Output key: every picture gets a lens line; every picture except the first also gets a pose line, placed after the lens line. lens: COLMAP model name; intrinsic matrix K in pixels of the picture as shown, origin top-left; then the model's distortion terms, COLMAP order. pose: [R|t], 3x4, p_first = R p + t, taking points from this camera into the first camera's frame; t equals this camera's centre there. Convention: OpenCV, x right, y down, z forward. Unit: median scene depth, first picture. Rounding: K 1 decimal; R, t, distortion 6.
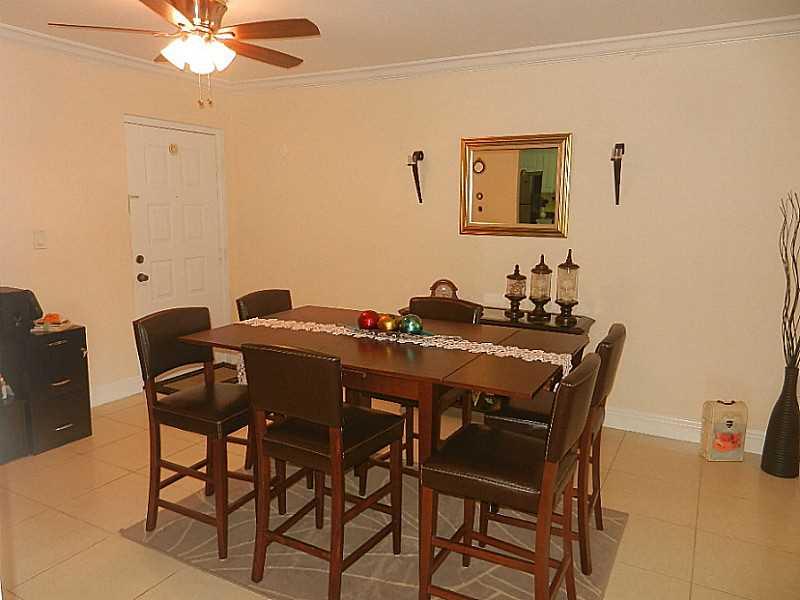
lens RADIAL K [[600.0, 0, 400.0], [0, 600.0, 300.0], [0, 0, 1]] dist [0.004711, 0.004683]
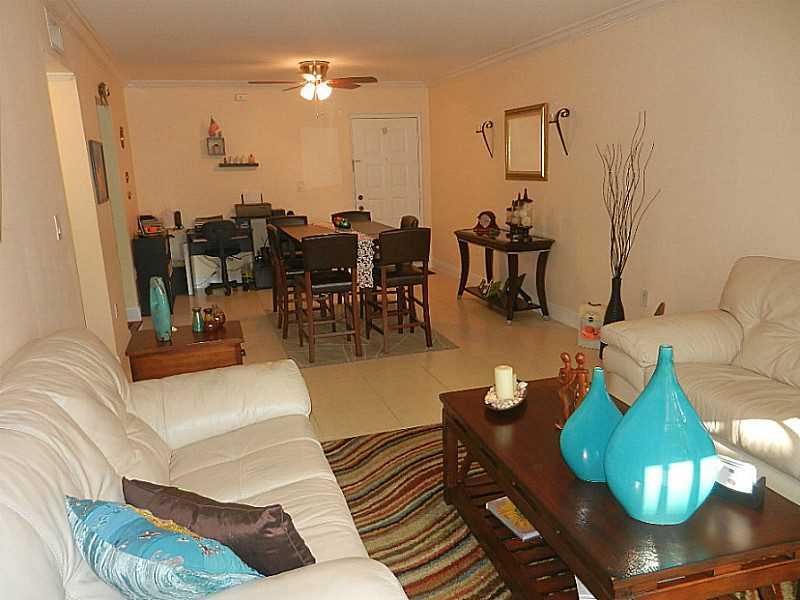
lens RADIAL K [[600.0, 0, 400.0], [0, 600.0, 300.0], [0, 0, 1]] dist [0.004711, 0.004683]
pose [[0.722389, 0.118497, -0.681259, 1.022718], [-0.066546, 0.992548, 0.102079, 0.049487], [0.688278, -0.028406, 0.724891, -0.225706]]
